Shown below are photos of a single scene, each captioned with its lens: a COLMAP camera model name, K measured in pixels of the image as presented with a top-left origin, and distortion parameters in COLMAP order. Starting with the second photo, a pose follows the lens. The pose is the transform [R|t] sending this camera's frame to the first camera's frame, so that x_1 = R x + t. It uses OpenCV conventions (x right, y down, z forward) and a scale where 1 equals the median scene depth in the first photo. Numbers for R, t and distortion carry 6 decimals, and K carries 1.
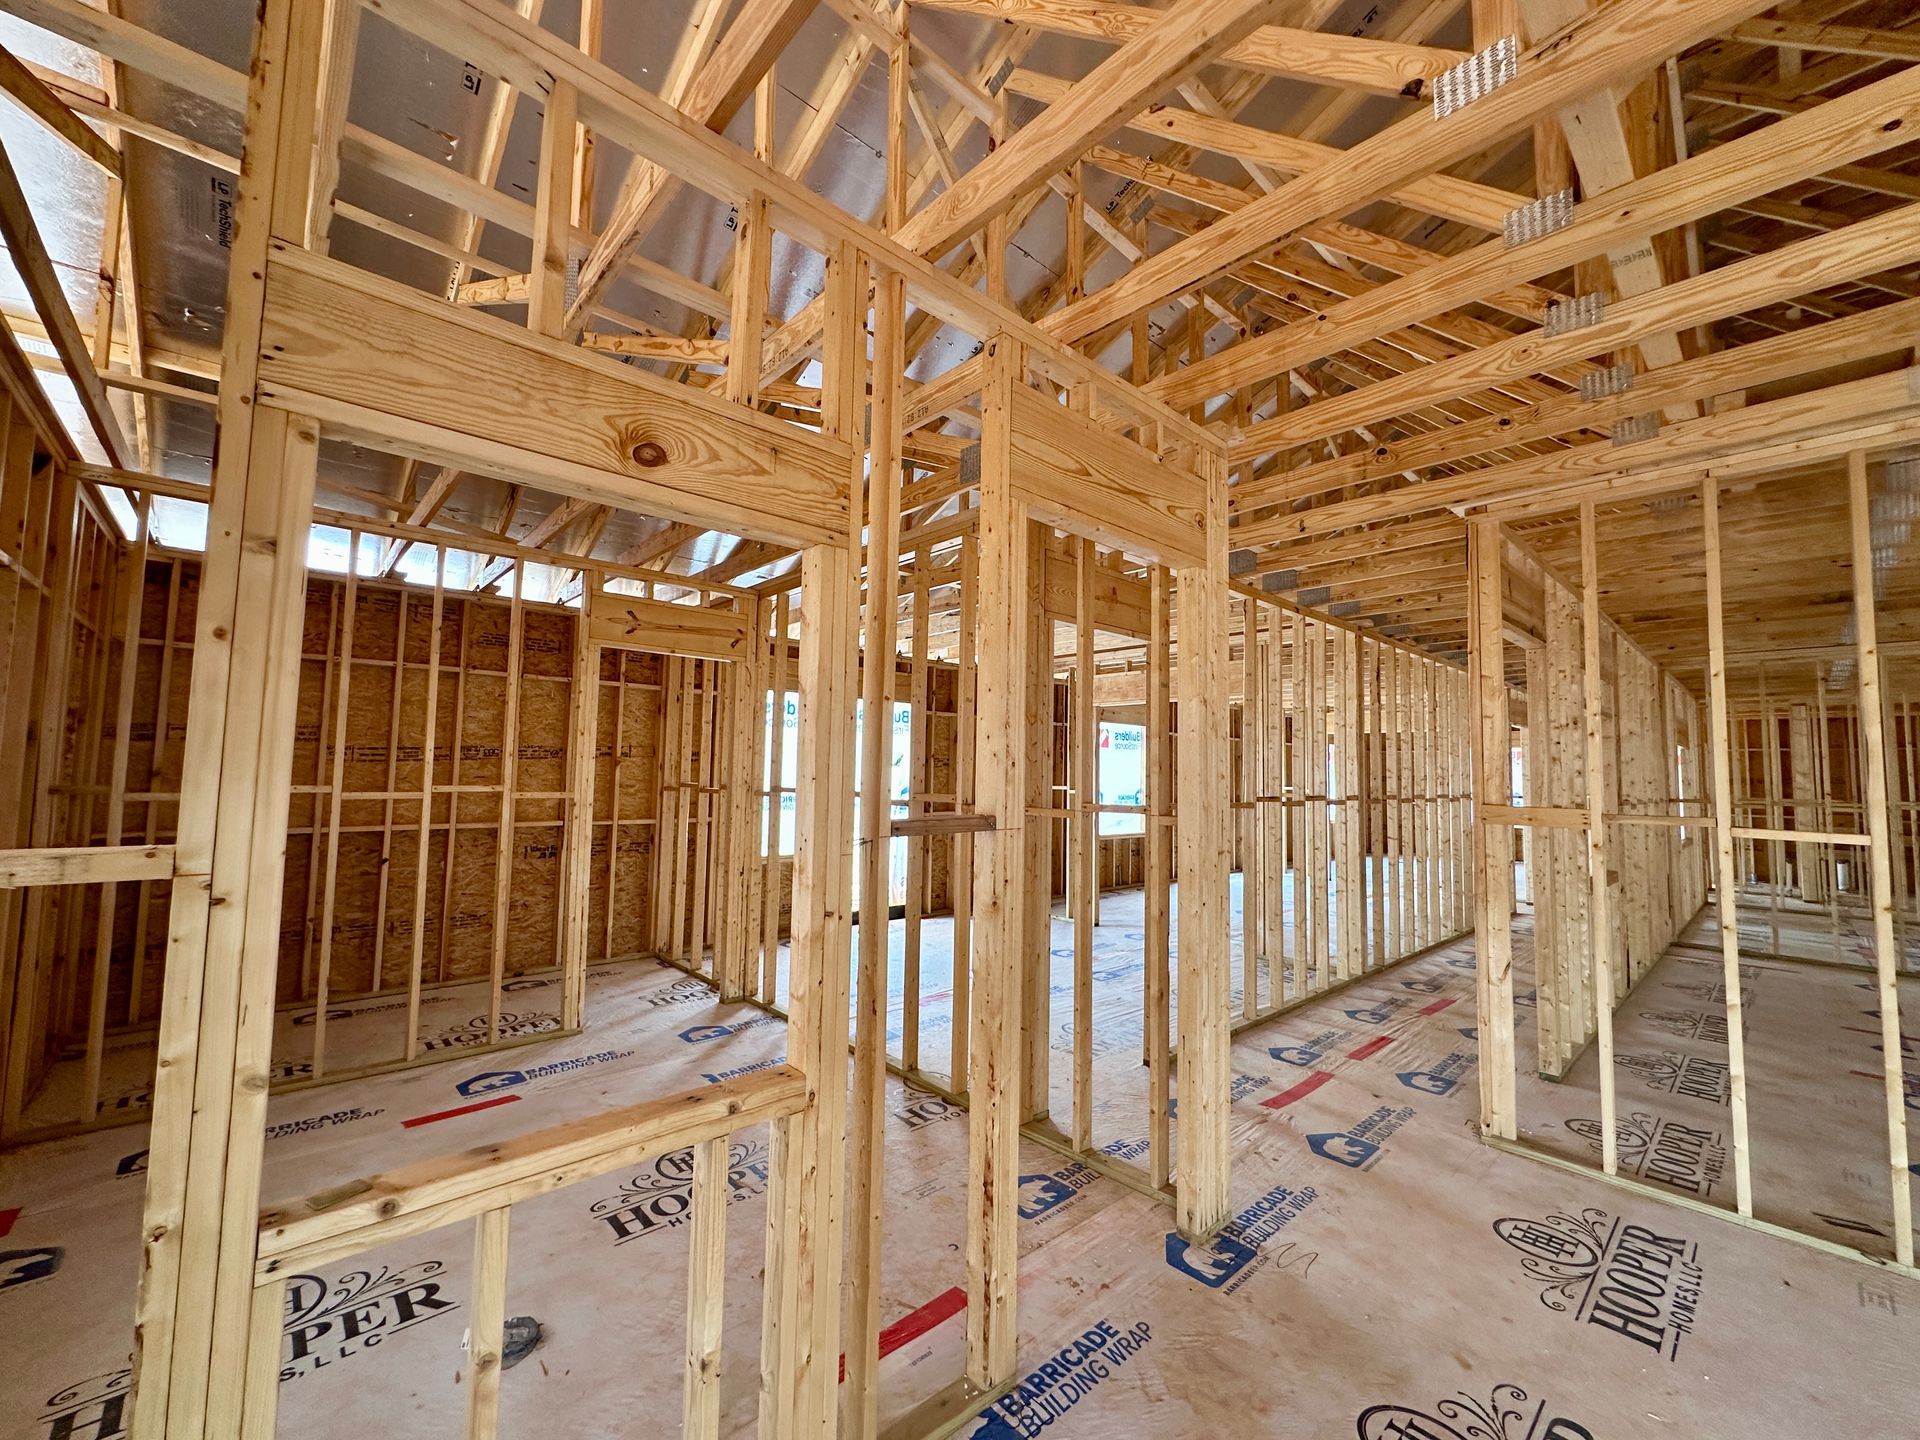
lens RADIAL K [[767.5, 0, 962.0], [0, 767.5, 716.2], [0, 0, 1]] dist [-0.005394, 0.001225]
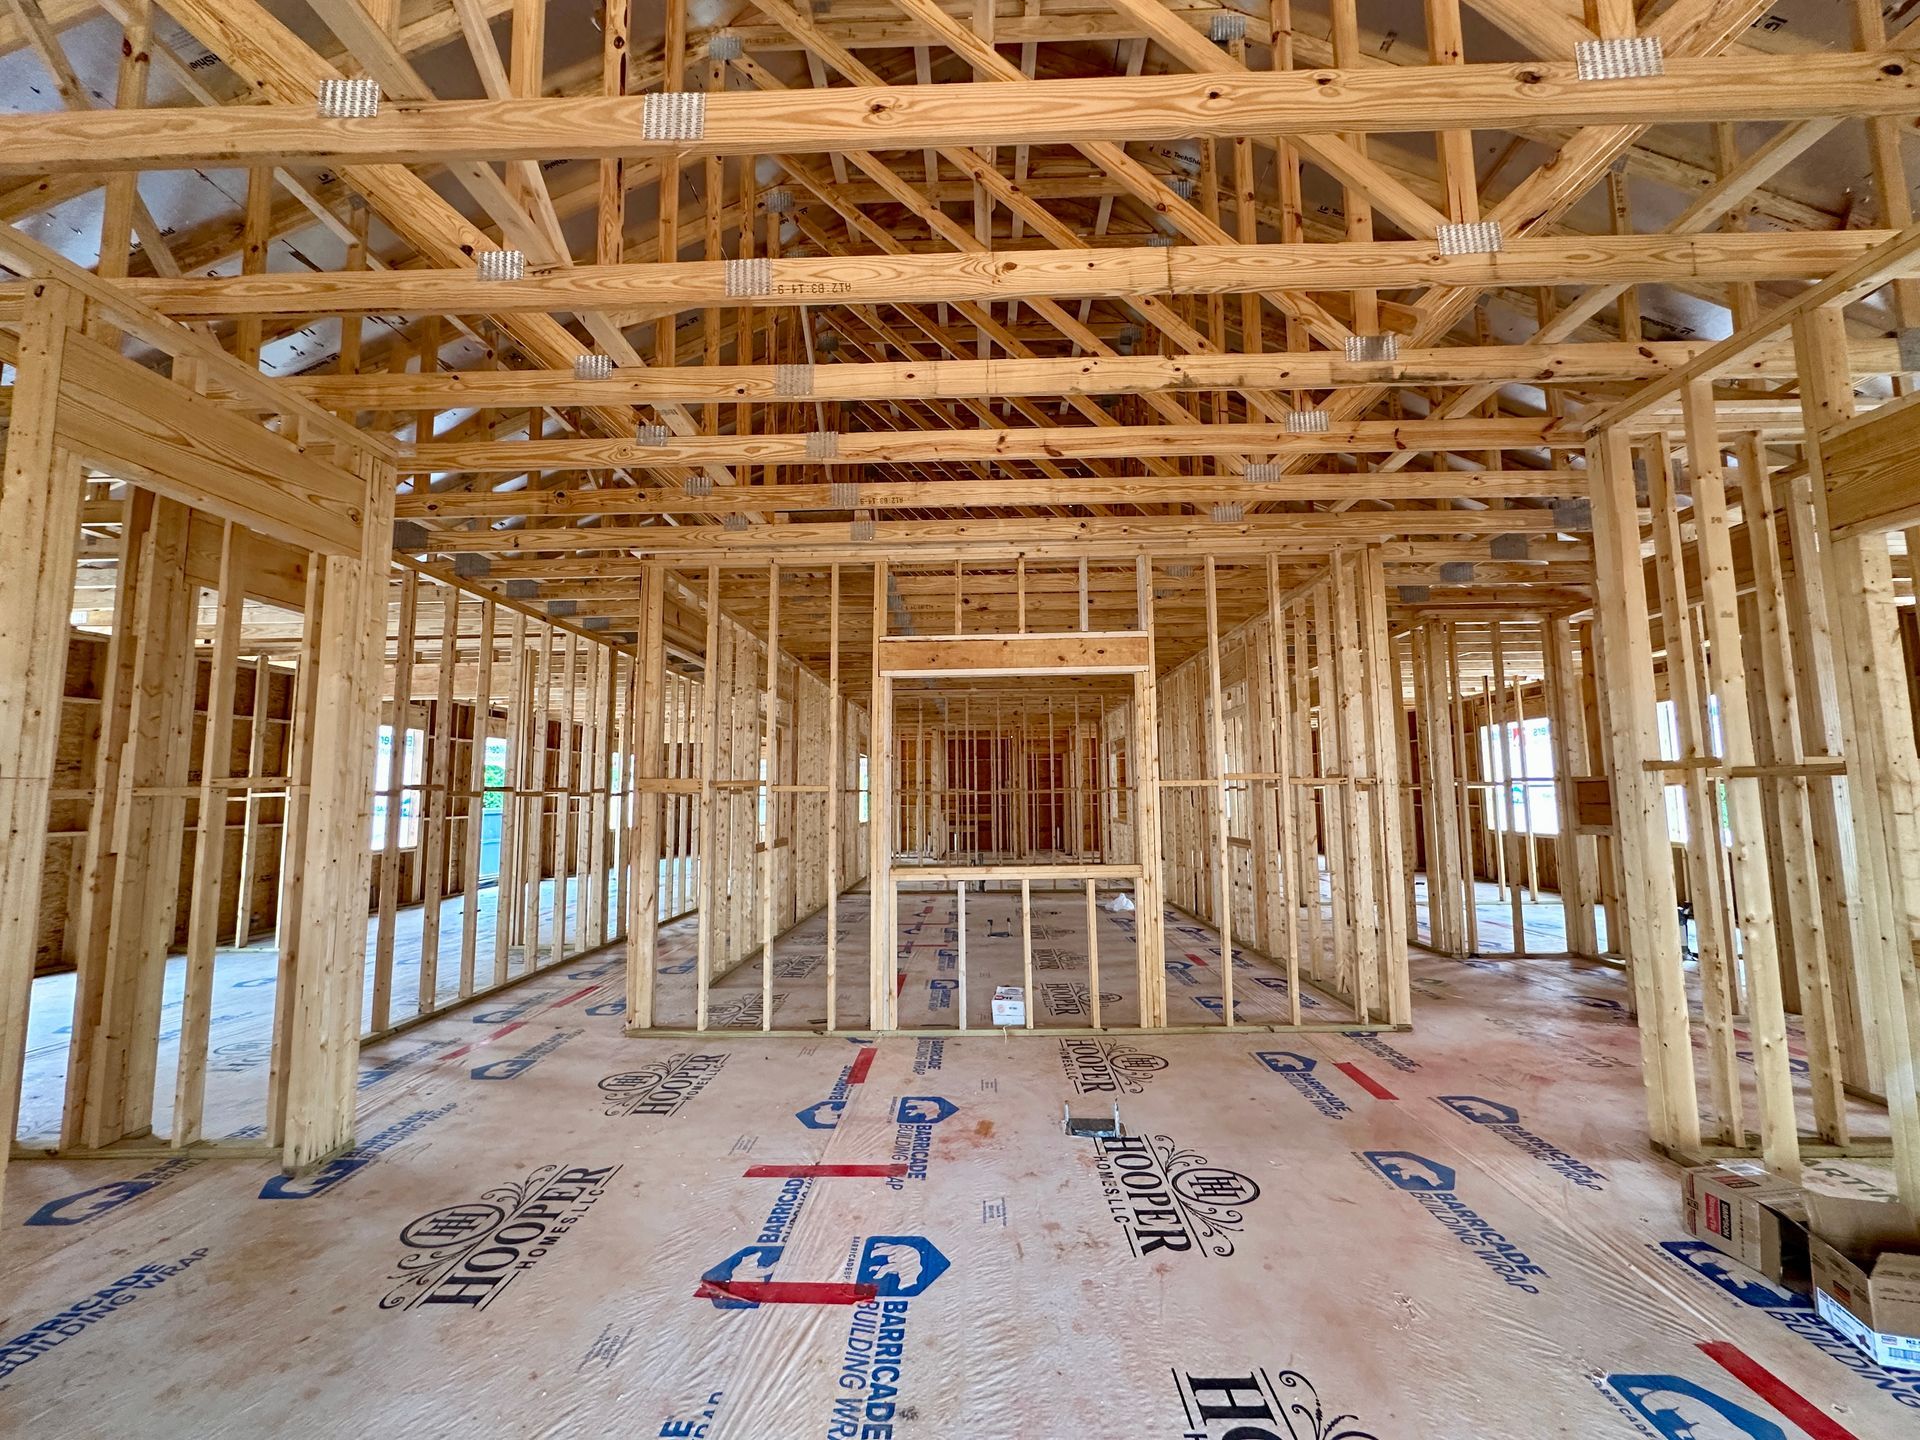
lens RADIAL K [[767.5, 0, 962.0], [0, 767.5, 716.2], [0, 0, 1]] dist [-0.005394, 0.001225]
pose [[0.696089, 0.045297, 0.716525, 0.303424], [-0.027126, 0.998954, -0.036799, 0.111498], [-0.717443, 0.006179, 0.696590, -0.847553]]
